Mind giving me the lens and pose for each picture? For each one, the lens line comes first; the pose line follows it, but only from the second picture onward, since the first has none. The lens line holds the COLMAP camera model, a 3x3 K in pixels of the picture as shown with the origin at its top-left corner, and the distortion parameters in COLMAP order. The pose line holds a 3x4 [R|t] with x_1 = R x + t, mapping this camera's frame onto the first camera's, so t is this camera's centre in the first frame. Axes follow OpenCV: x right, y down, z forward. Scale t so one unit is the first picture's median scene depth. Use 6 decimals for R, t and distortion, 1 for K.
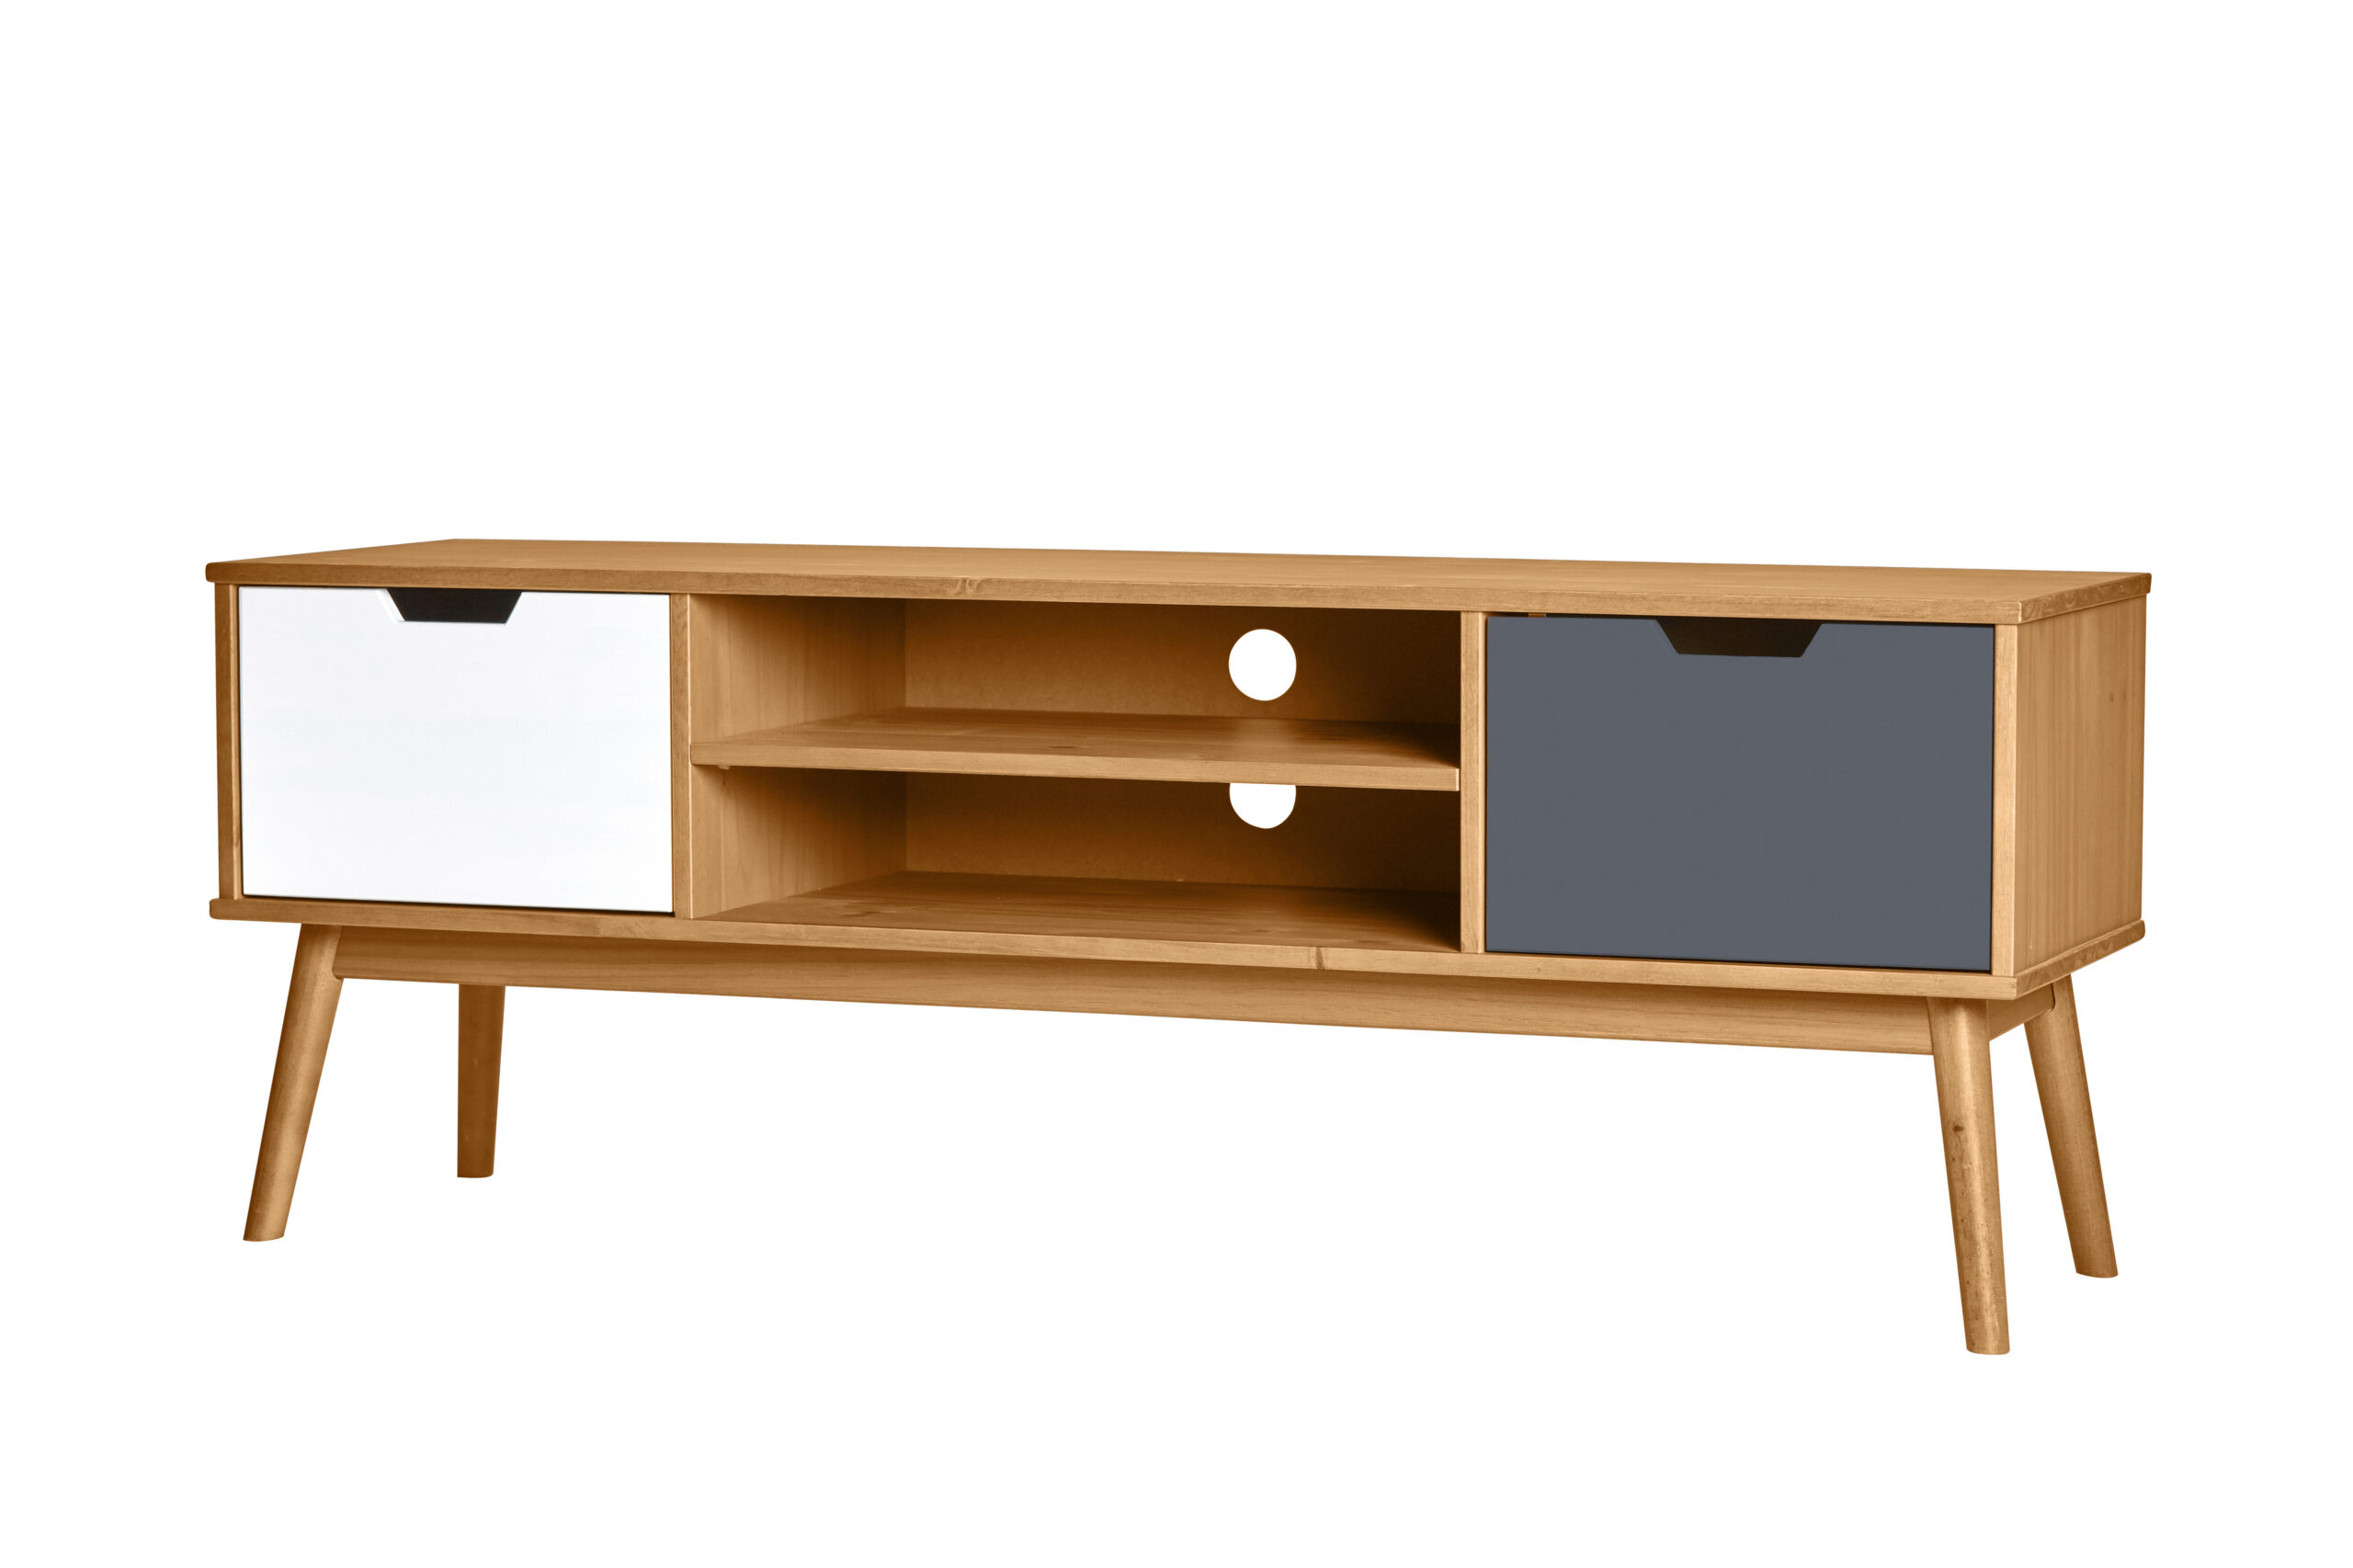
lens RADIAL K [[6288.0, 0, 1176.5], [0, 6288.0, 784.0], [0, 0, 1]] dist [-0.009084, -0.210791]
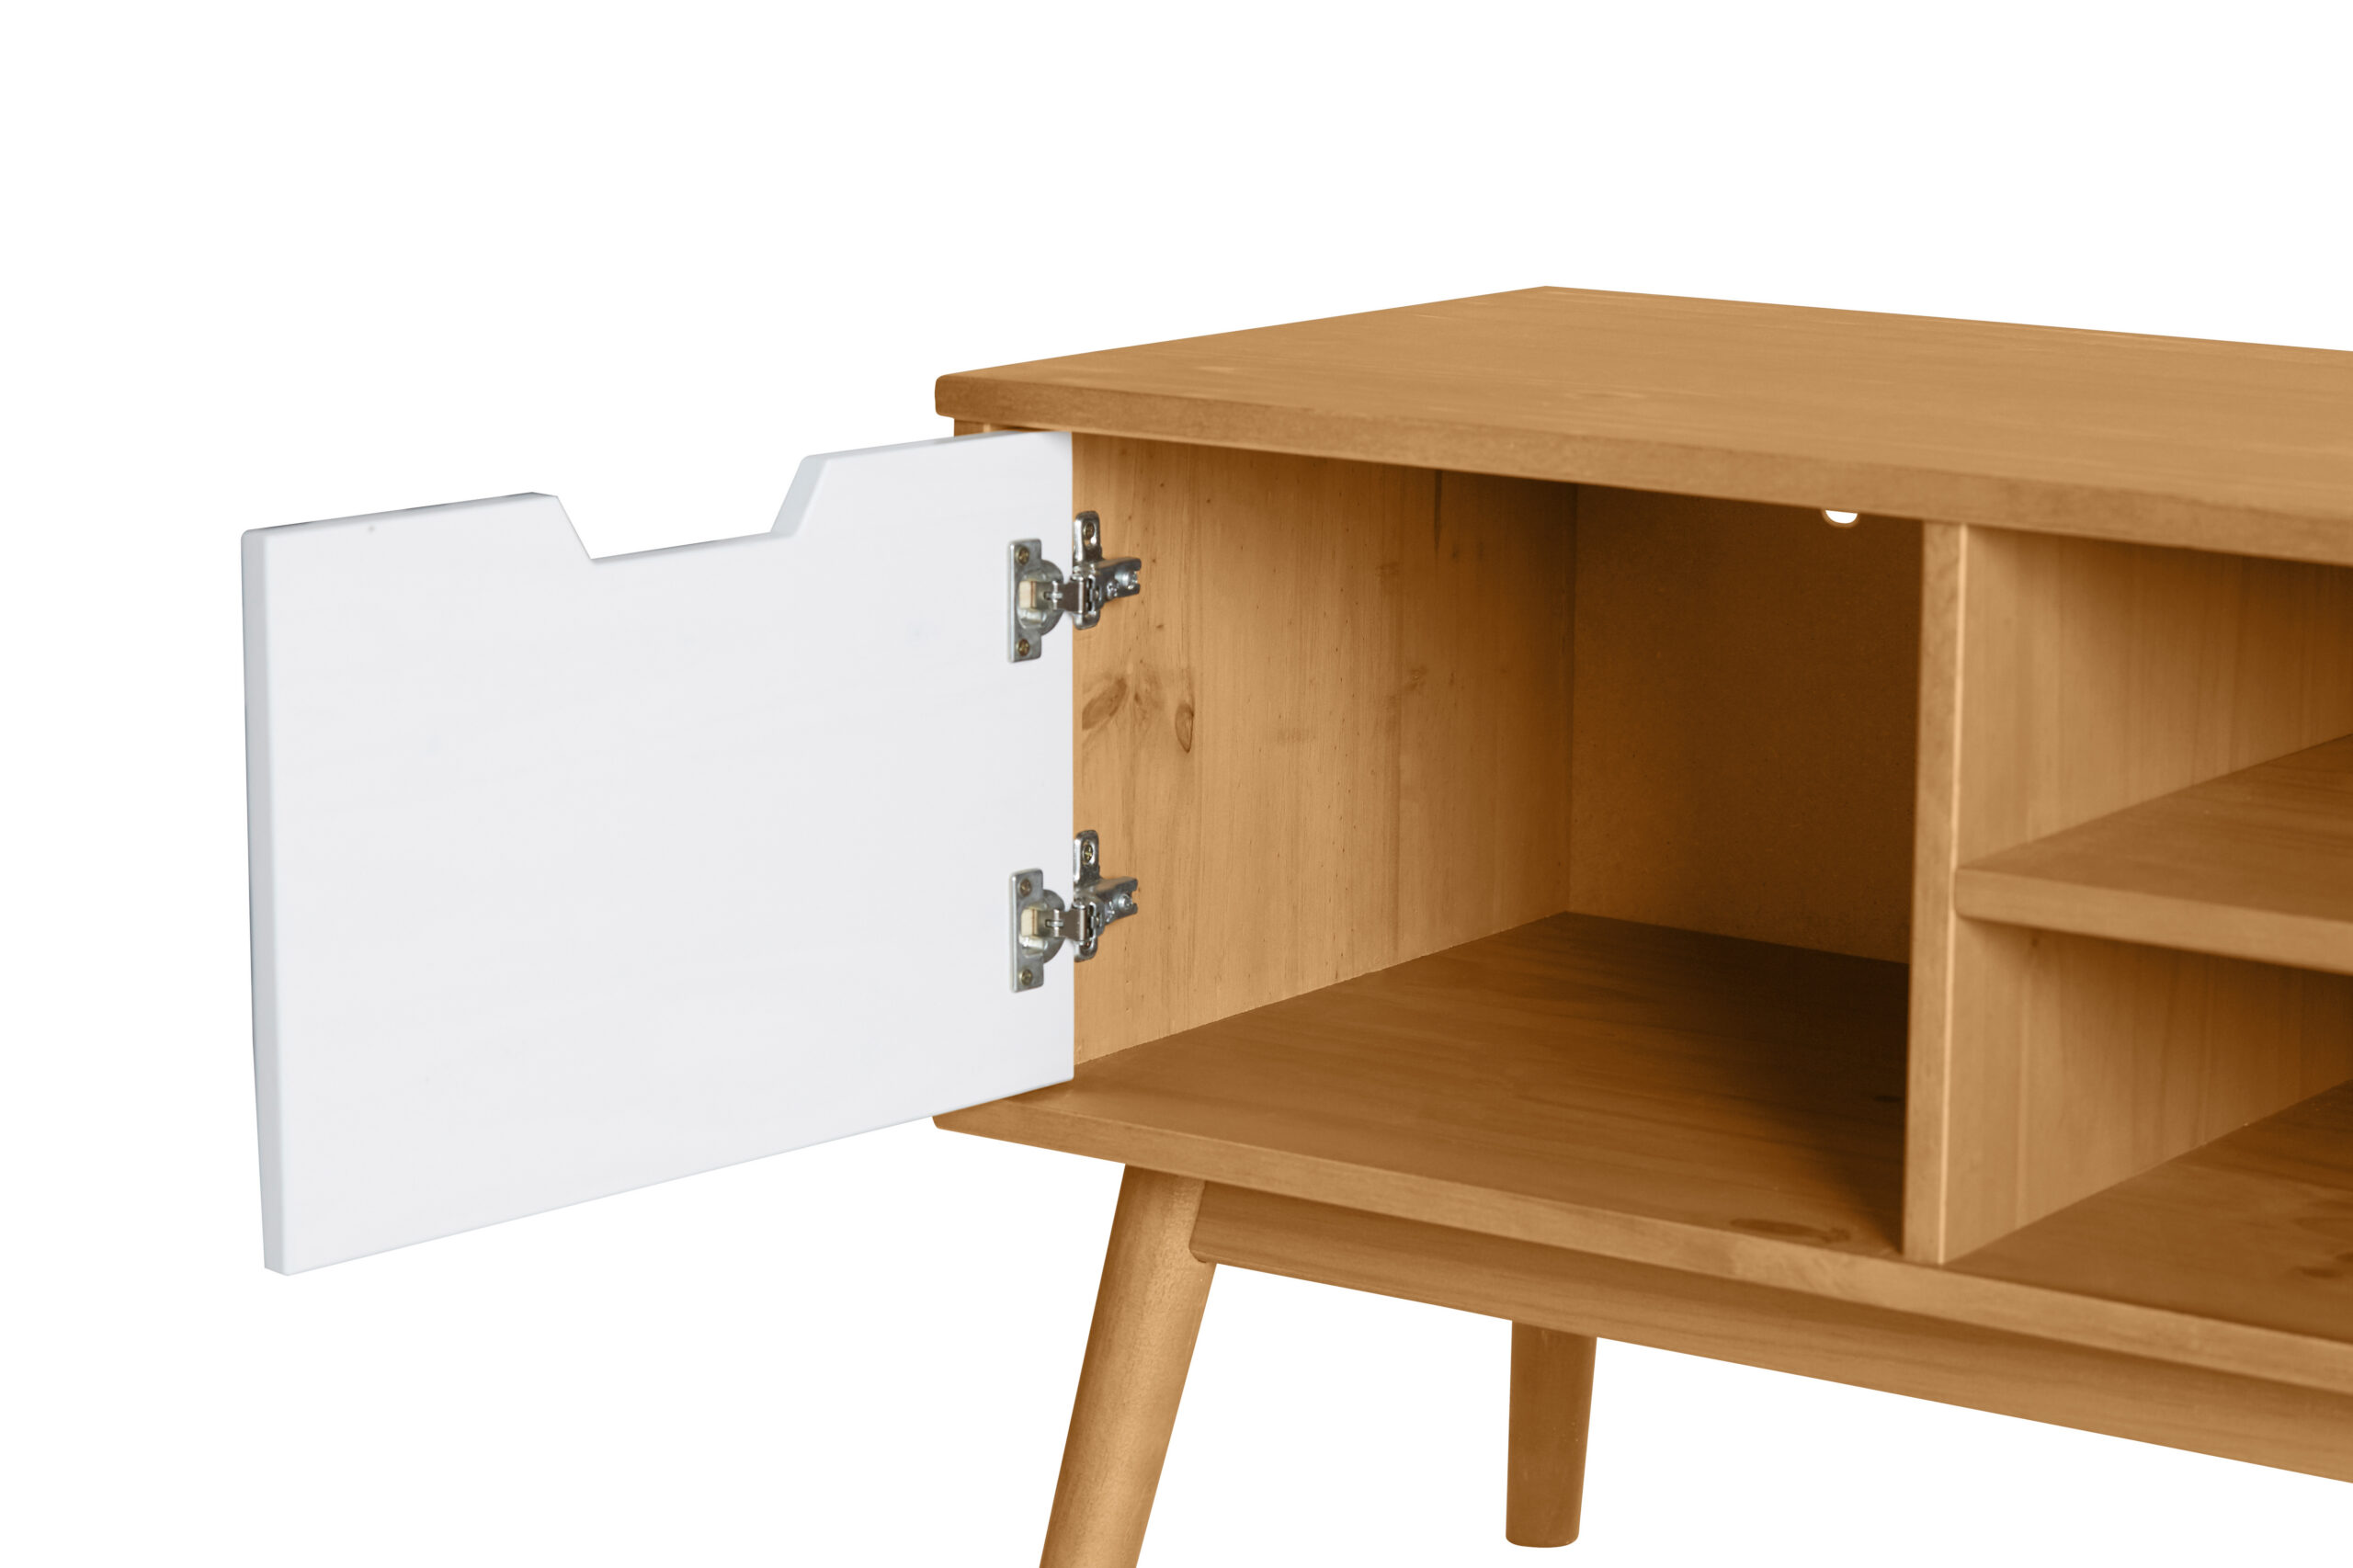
lens RADIAL K [[6010.6, 0, 1176.5], [0, 6010.6, 784.0], [0, 0, 1]] dist [-0.153121, 0.210621]
pose [[0.969977, 0.053265, -0.237291, -0.031680], [-0.027440, 0.993459, 0.110839, -0.055744], [0.241642, -0.101000, 0.965095, 0.587018]]
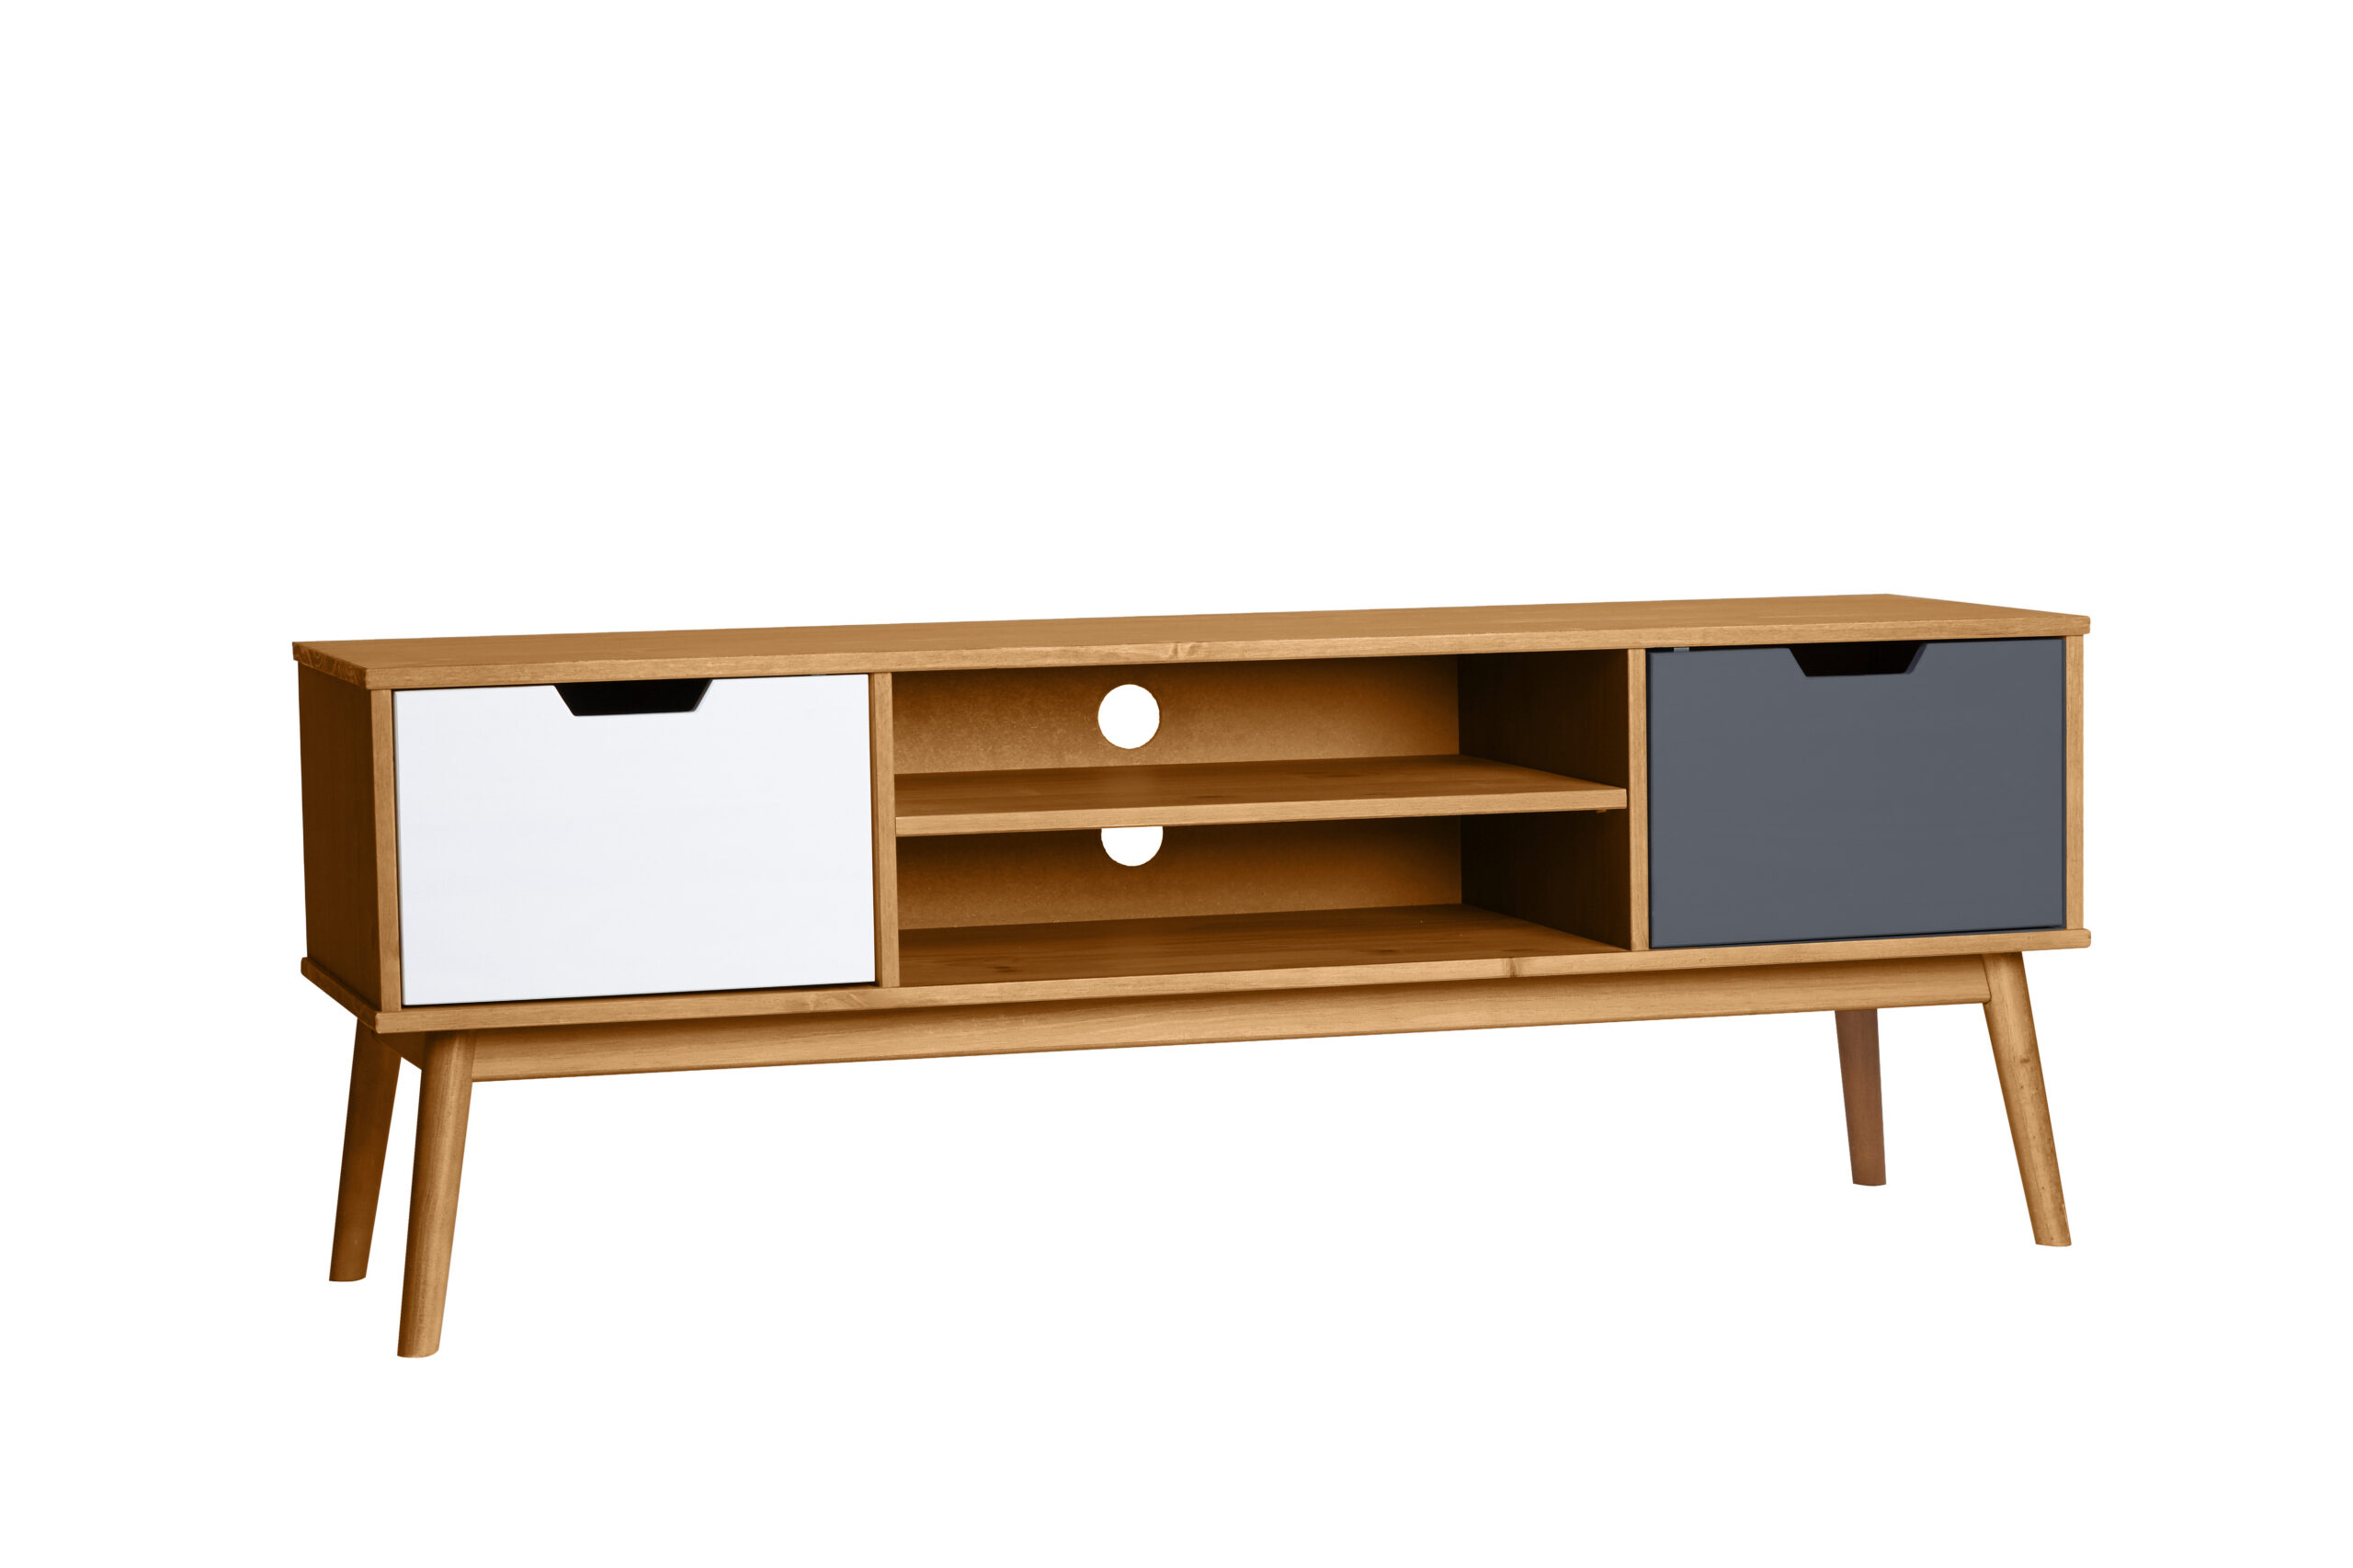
lens RADIAL K [[6010.6, 0, 1176.5], [0, 6010.6, 784.0], [0, 0, 1]] dist [-0.153121, 0.210621]
pose [[0.770611, -0.060058, 0.634469, -0.663847], [0.066974, 0.997669, 0.013093, -0.021511], [-0.633776, 0.032403, 0.772837, 0.203869]]
